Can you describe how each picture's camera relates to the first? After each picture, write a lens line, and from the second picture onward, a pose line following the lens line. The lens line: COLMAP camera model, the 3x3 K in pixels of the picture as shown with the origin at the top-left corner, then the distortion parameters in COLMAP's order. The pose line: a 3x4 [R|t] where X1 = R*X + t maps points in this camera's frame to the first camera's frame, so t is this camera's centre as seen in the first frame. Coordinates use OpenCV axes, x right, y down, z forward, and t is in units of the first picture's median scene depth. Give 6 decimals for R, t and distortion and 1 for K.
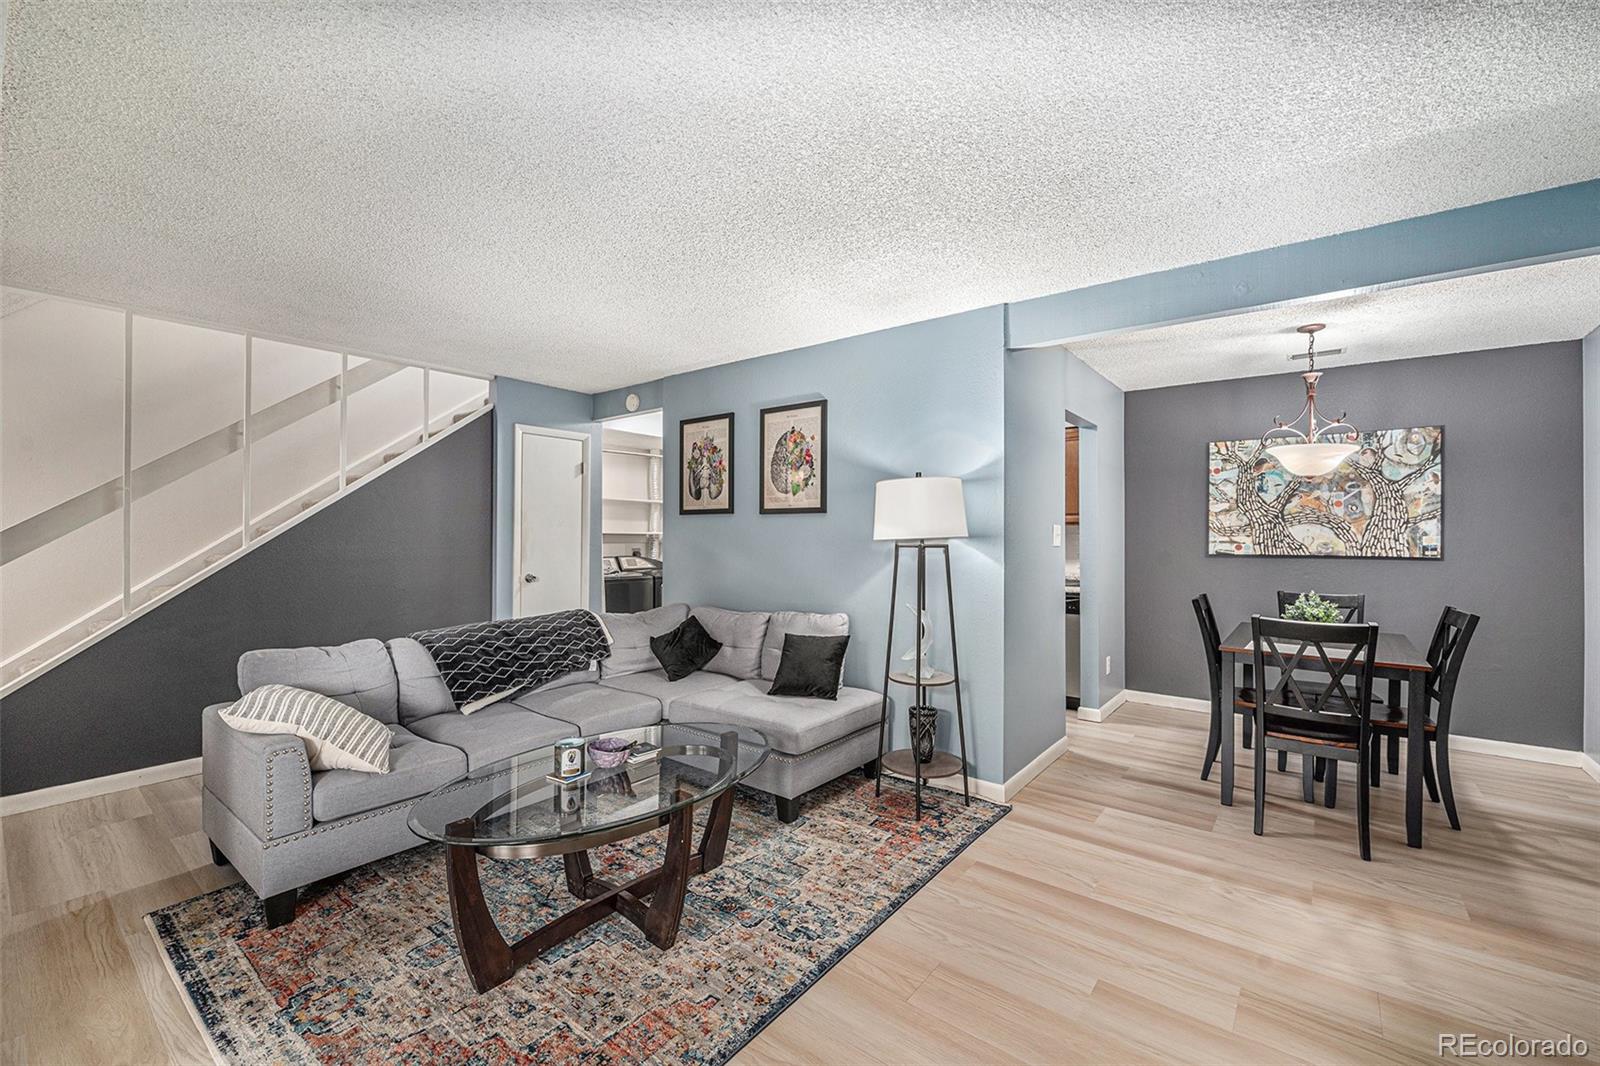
lens RADIAL K [[663.5, 0, 800.0], [0, 663.5, 533.0], [0, 0, 1]] dist [-0.000964, 0.000138]
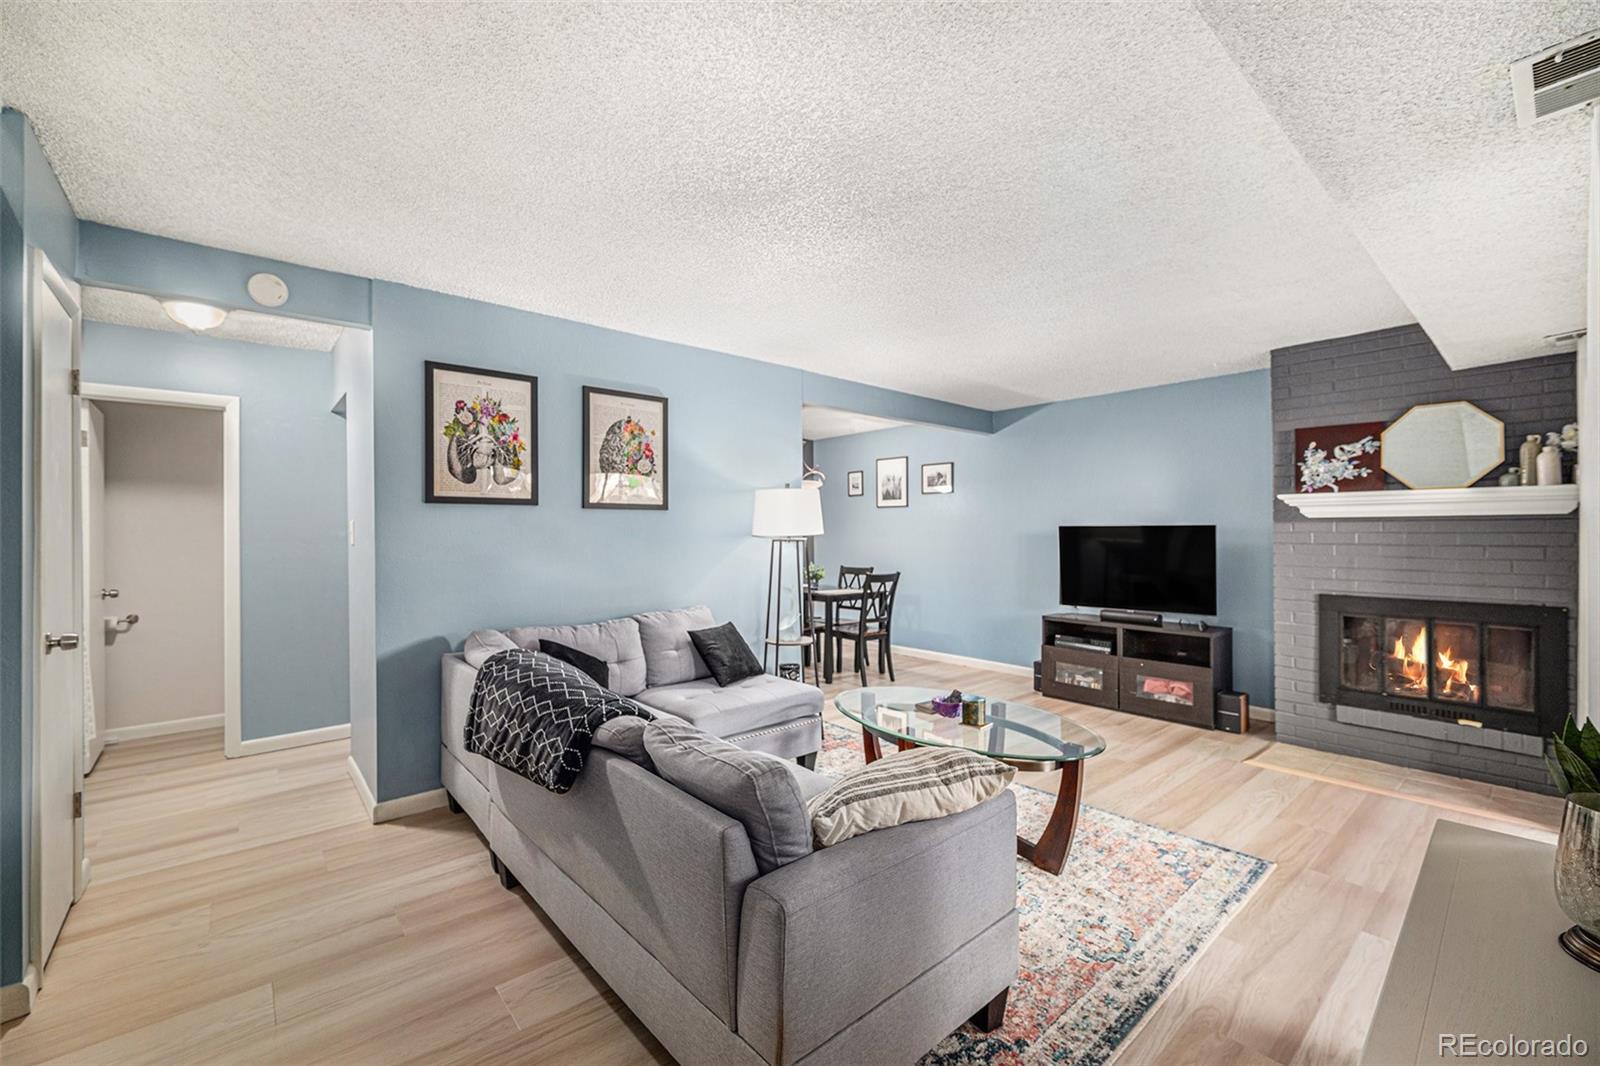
lens RADIAL K [[663.5, 0, 800.0], [0, 663.5, 533.0], [0, 0, 1]] dist [-0.000964, 0.000138]
pose [[0.187133, -0.001673, 0.982333, -0.881146], [0.001674, 0.999998, 0.001384, 0.003086], [-0.982333, 0.001385, 0.187135, 0.589473]]
